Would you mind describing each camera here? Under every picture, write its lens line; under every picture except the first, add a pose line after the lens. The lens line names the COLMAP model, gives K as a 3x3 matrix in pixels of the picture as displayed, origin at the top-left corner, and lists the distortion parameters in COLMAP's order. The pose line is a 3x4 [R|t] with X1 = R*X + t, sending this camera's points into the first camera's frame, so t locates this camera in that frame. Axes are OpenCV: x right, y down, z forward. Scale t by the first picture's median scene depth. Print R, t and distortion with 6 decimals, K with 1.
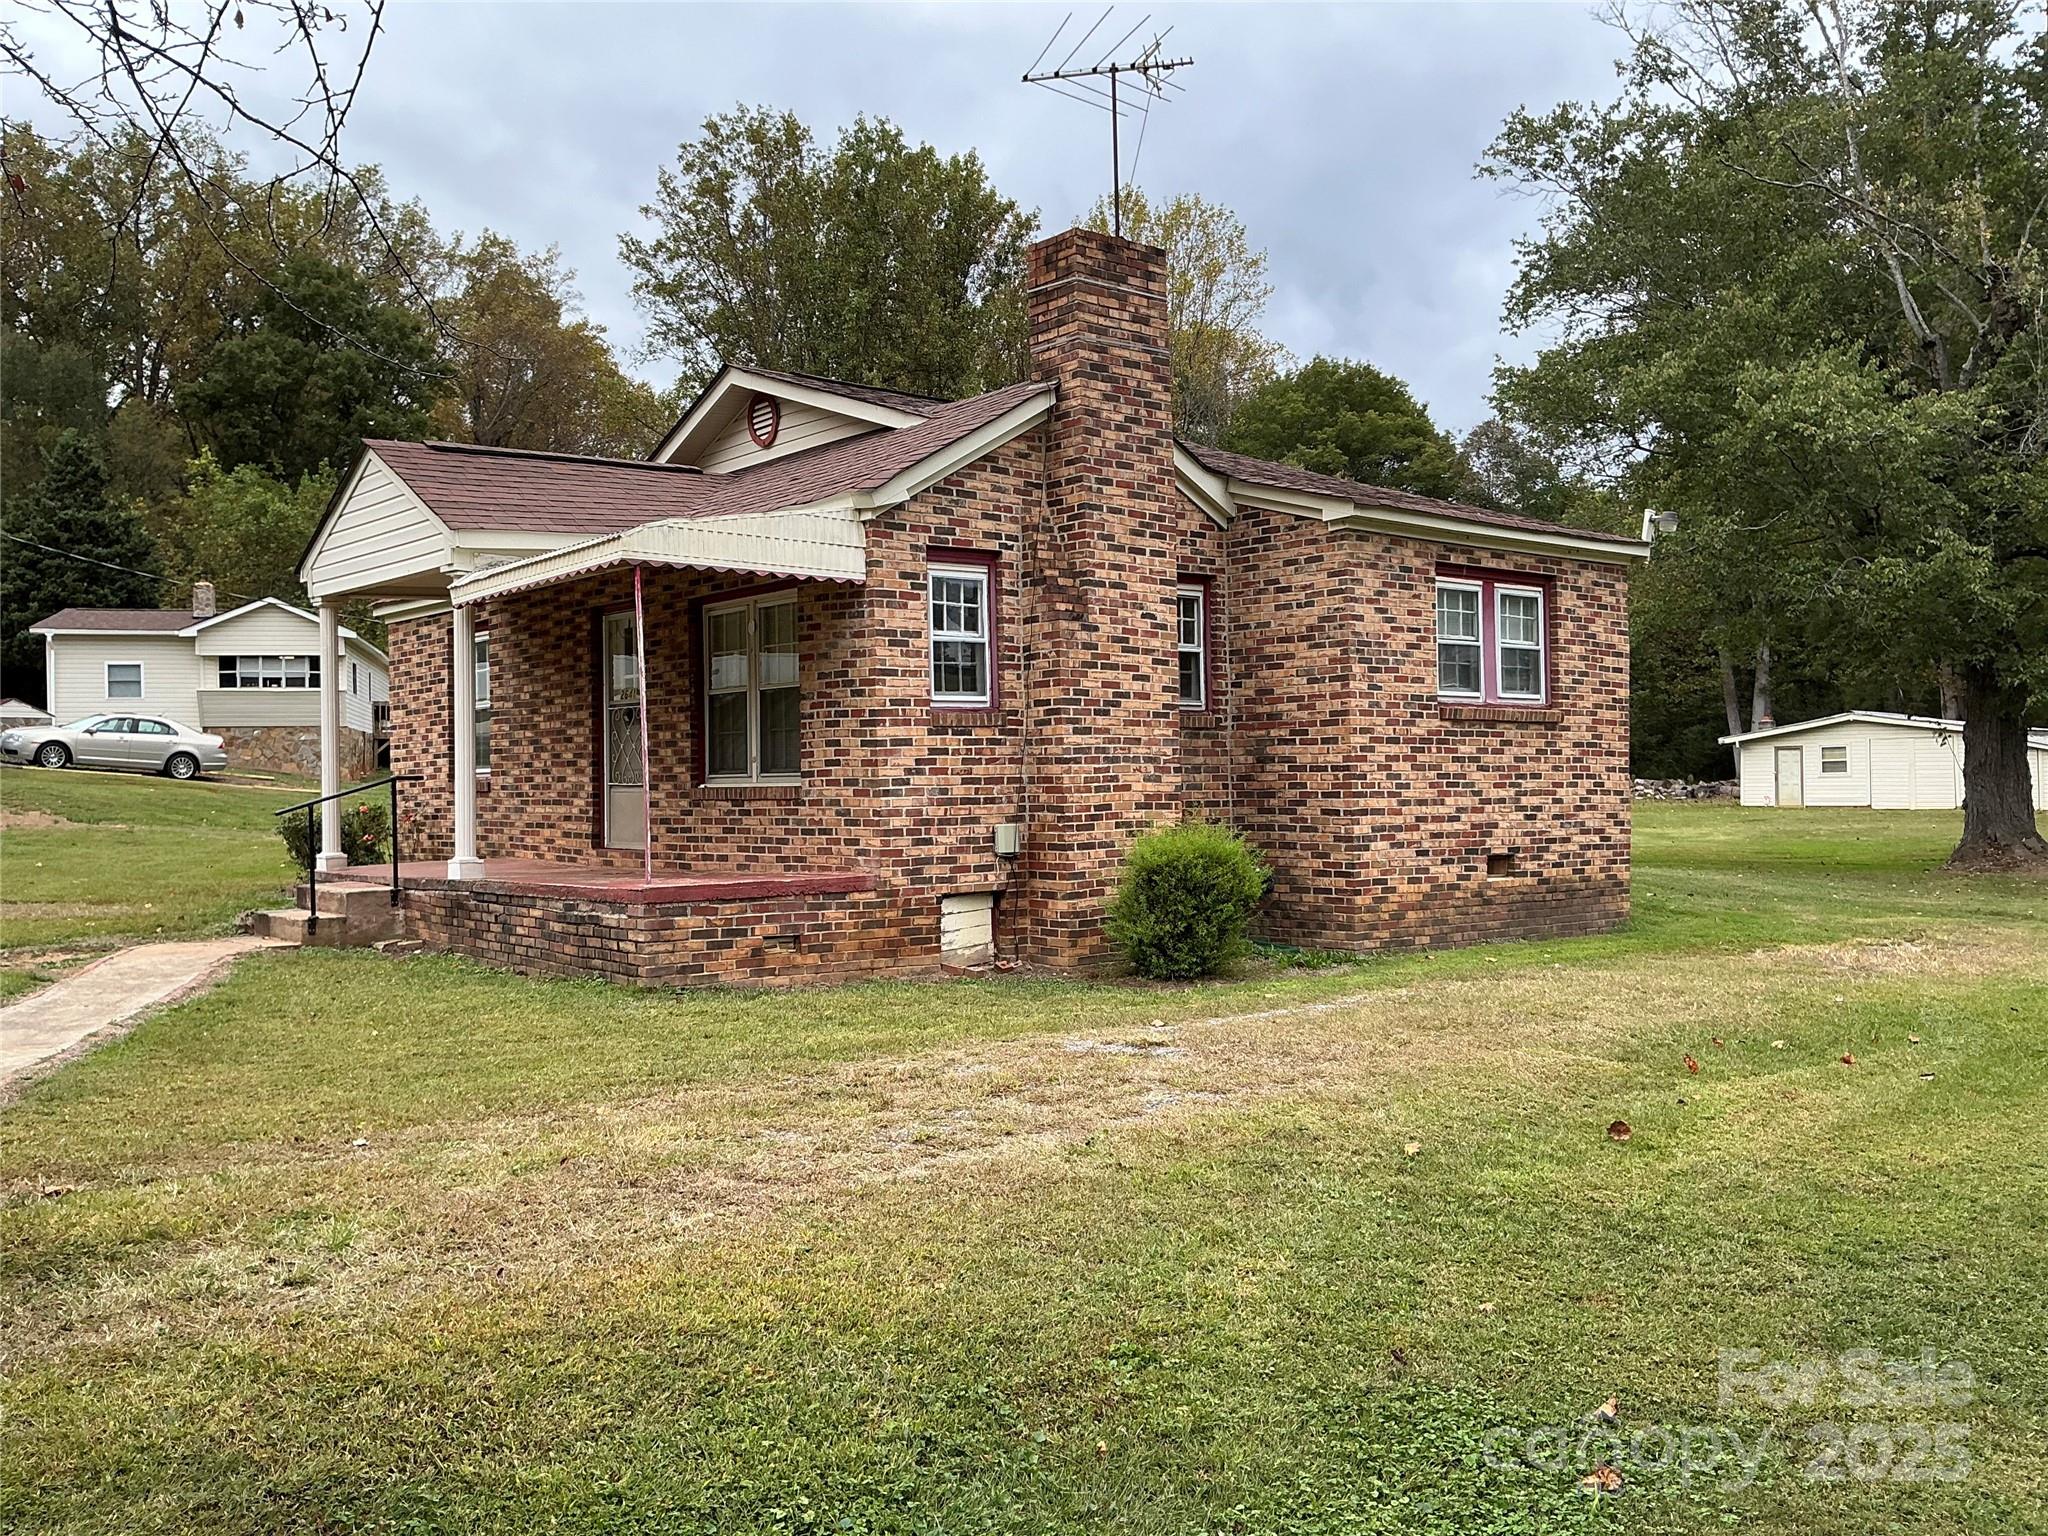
lens RADIAL K [[1698.1, 0, 1024.0], [0, 1698.1, 768.0], [0, 0, 1]] dist [0.158144, -0.322459]
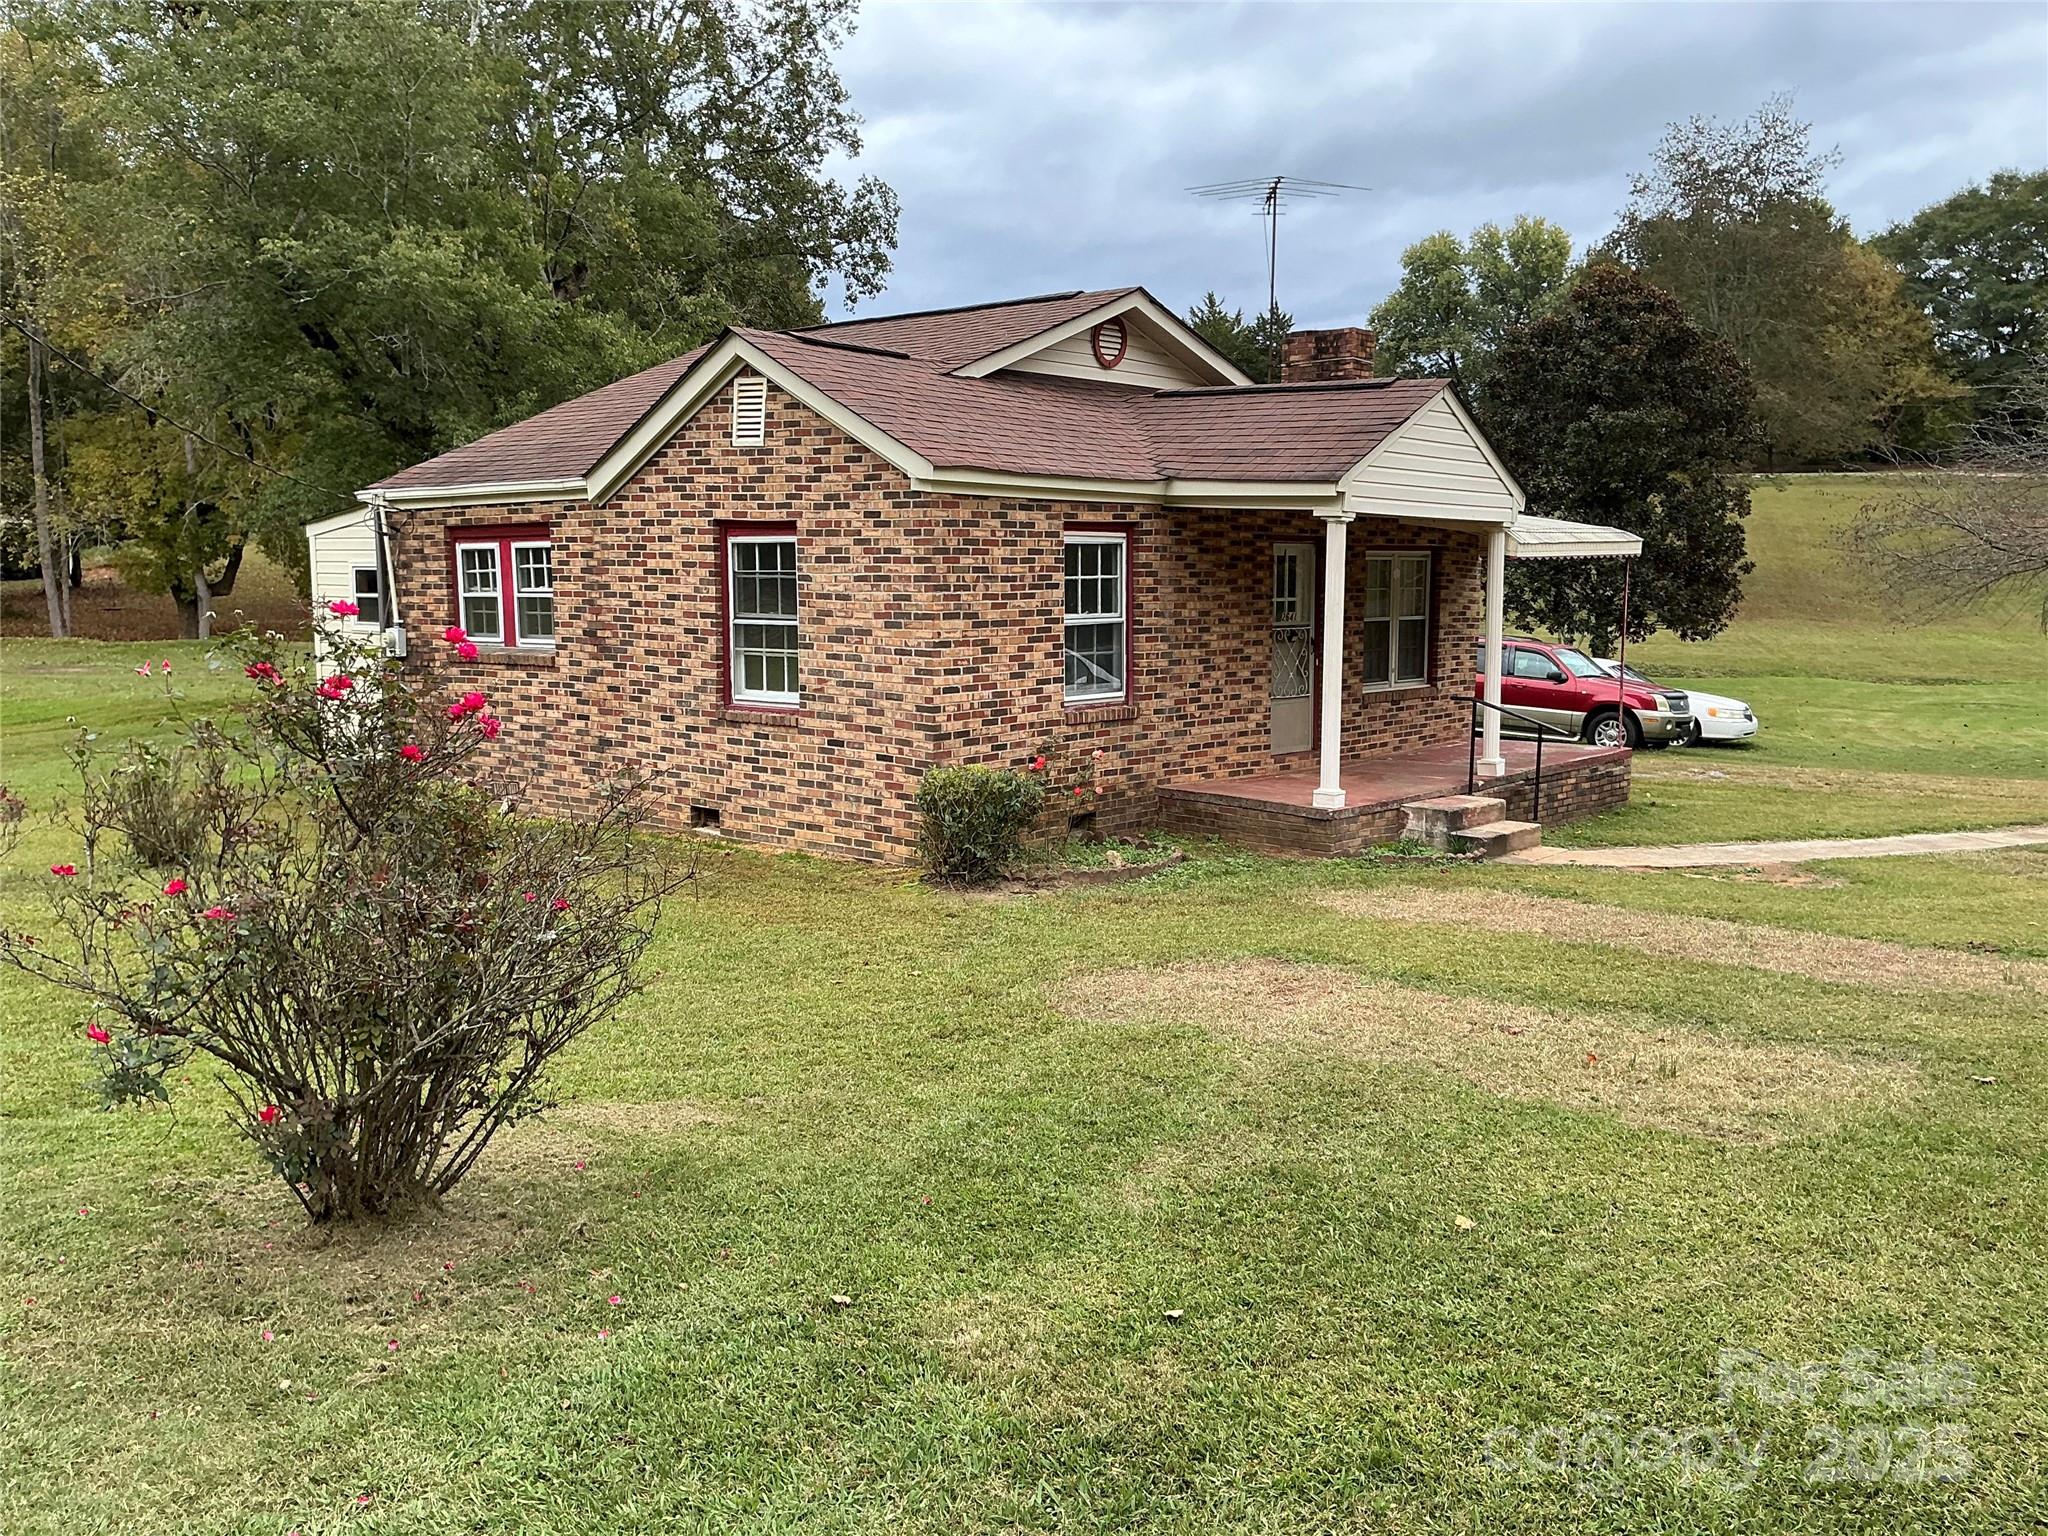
lens RADIAL K [[1698.1, 0, 1024.0], [0, 1698.1, 768.0], [0, 0, 1]] dist [0.158144, -0.322459]
pose [[-0.150873, -0.097542, 0.983729, -1.260039], [-0.011130, 0.995225, 0.096975, -0.048667], [-0.988491, 0.003682, -0.151238, 1.279207]]
